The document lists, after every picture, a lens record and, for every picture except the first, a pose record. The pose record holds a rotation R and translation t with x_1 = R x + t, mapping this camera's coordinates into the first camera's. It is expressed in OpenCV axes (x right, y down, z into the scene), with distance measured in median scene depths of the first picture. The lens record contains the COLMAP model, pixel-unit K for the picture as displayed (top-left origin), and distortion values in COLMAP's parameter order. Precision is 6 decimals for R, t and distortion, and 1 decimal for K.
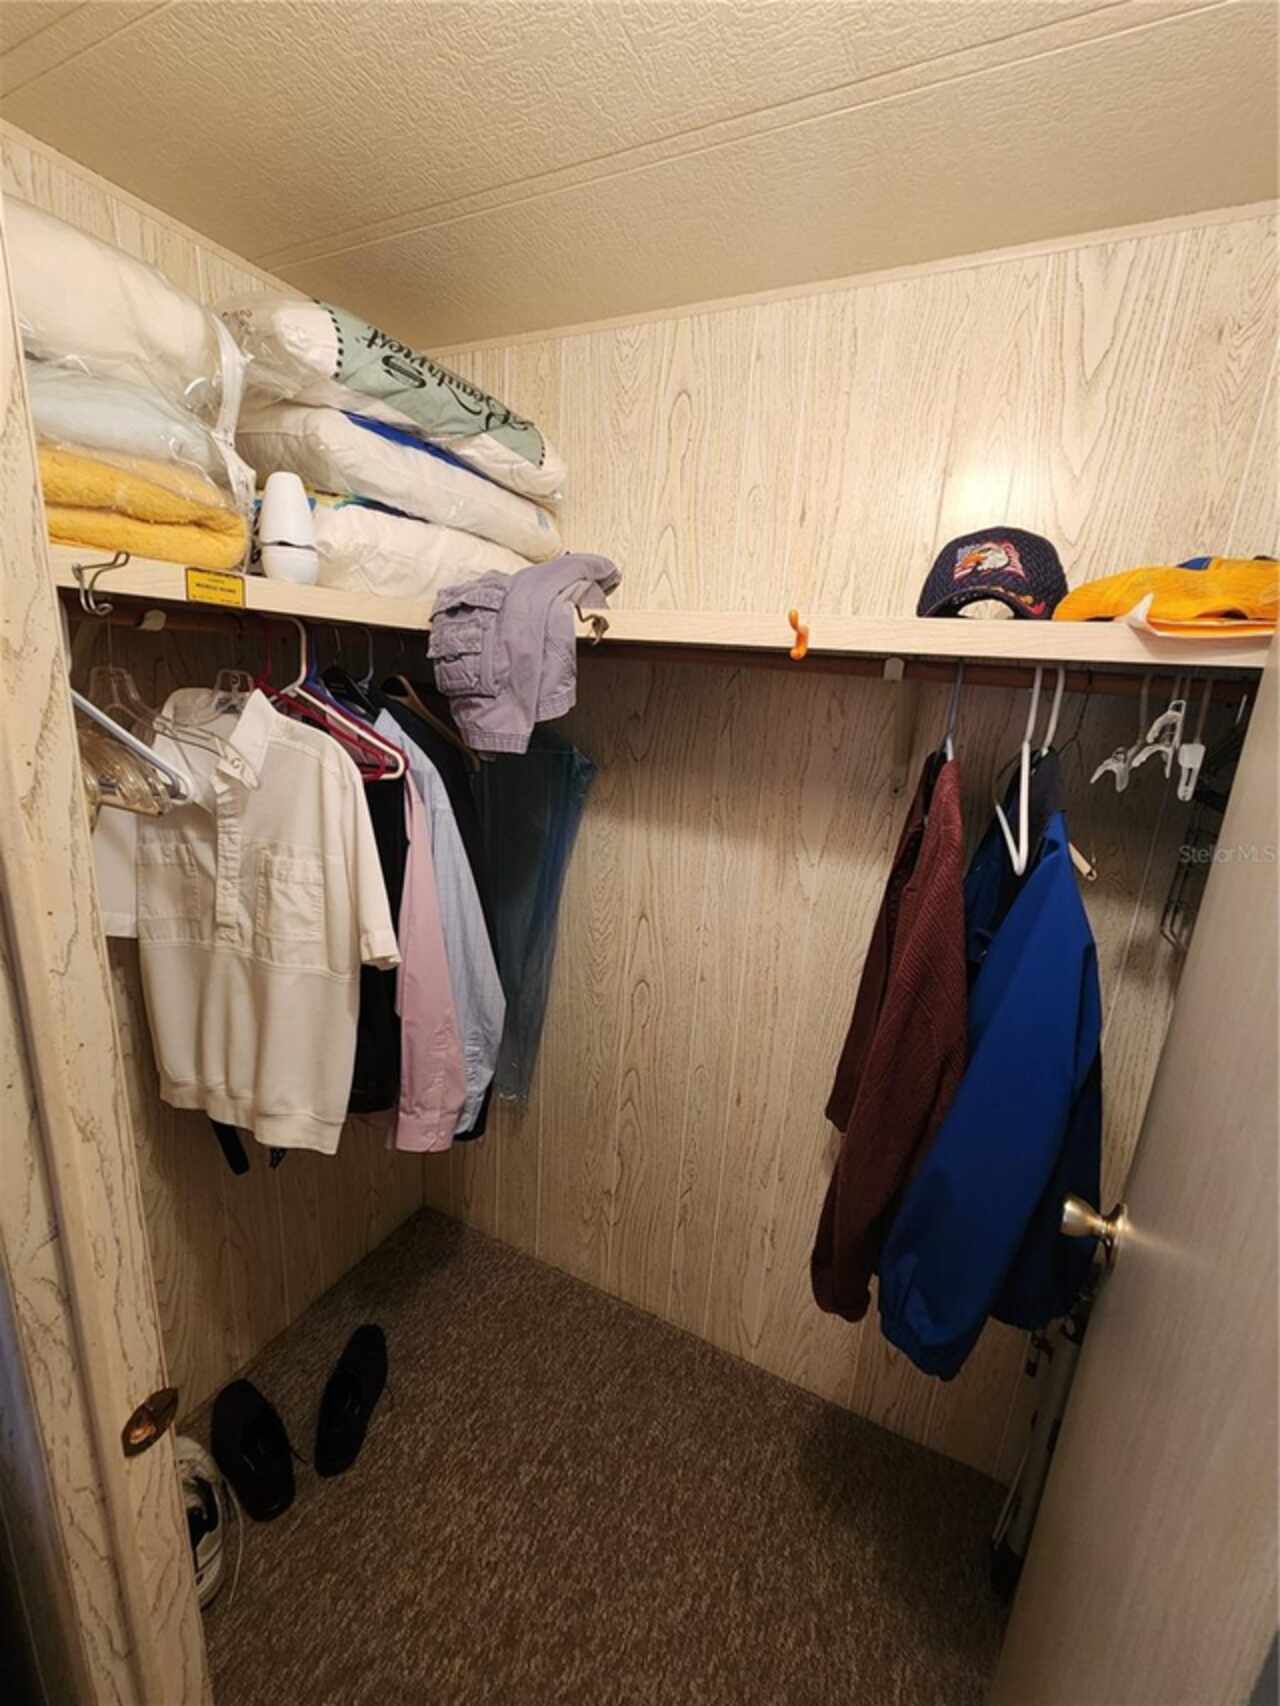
lens RADIAL K [[703.2, 0, 633.9], [0, 703.2, 856.7], [0, 0, 1]] dist [0.000882, 0.000906]
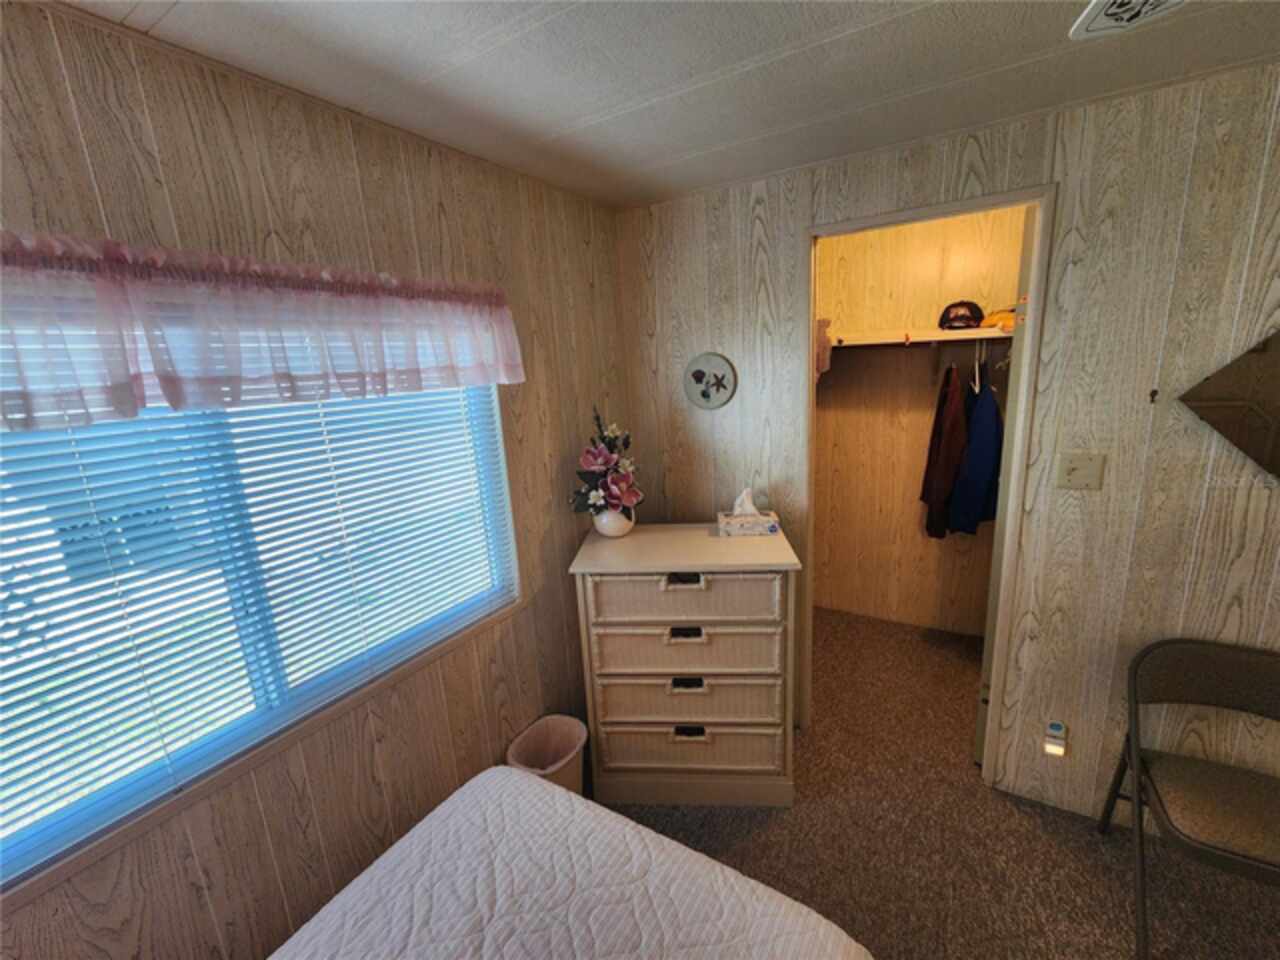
lens RADIAL K [[527.6, 0, 640.2], [0, 527.6, 480.2], [0, 0, 1]] dist [0.000882, 0.000906]
pose [[0.991055, -0.094186, -0.094545, -0.905567], [0.090708, 0.995056, -0.040440, 0.382850], [0.097887, 0.031502, 0.994699, -1.751350]]
